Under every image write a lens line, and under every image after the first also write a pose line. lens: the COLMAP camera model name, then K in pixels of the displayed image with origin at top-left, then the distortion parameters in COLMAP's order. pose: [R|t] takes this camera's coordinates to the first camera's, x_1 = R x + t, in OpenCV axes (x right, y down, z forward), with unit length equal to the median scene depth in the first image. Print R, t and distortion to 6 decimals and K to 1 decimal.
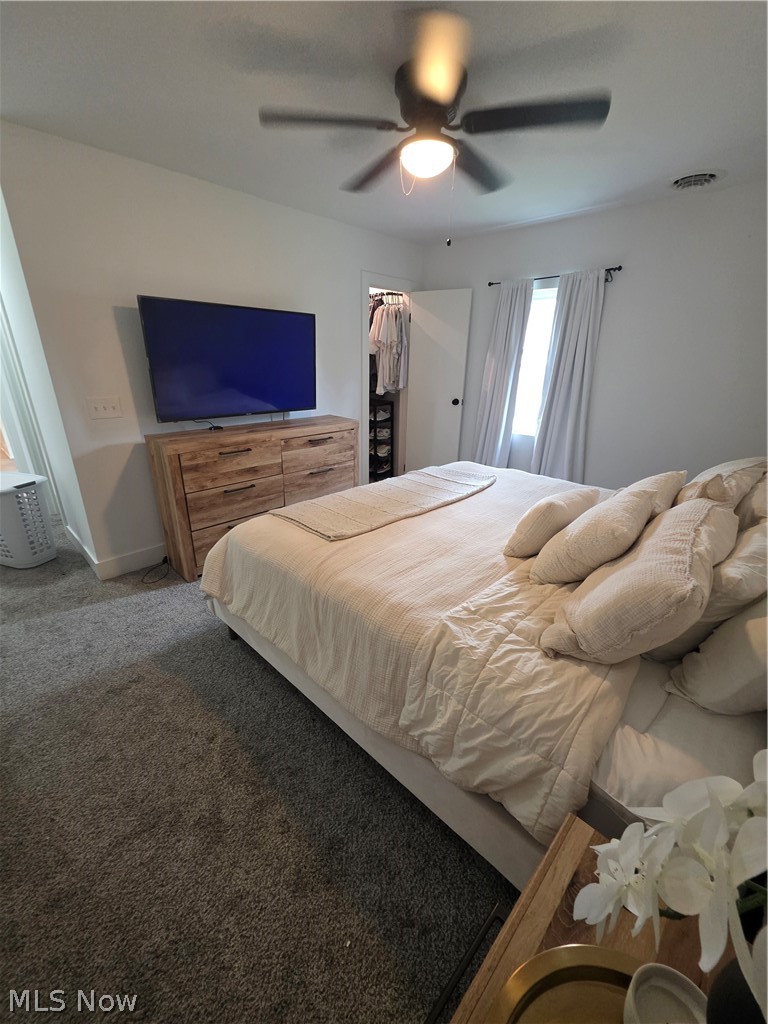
lens RADIAL K [[405.7, 0, 383.6], [0, 405.7, 517.7], [0, 0, 1]] dist [0.001182, 0.000626]
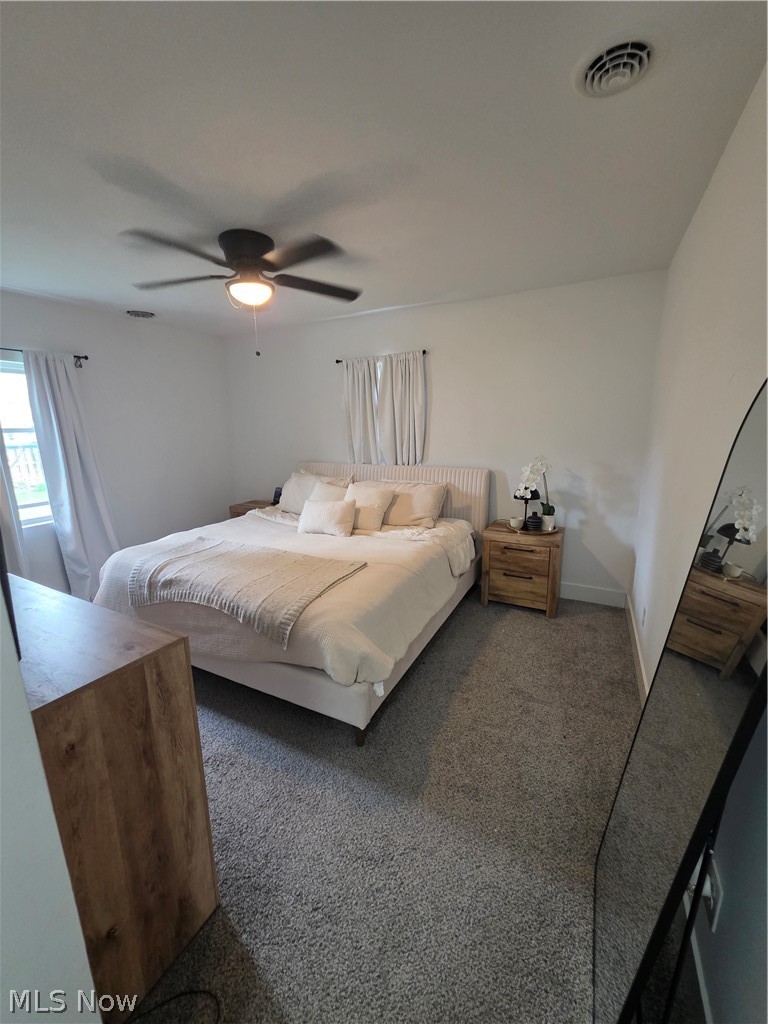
lens RADIAL K [[405.7, 0, 383.6], [0, 405.7, 517.7], [0, 0, 1]] dist [0.001182, 0.000626]
pose [[-0.303074, -0.225442, 0.925917, -0.923857], [0.350447, 0.877165, 0.328282, -0.345027], [-0.886190, 0.423979, -0.186840, 0.753768]]
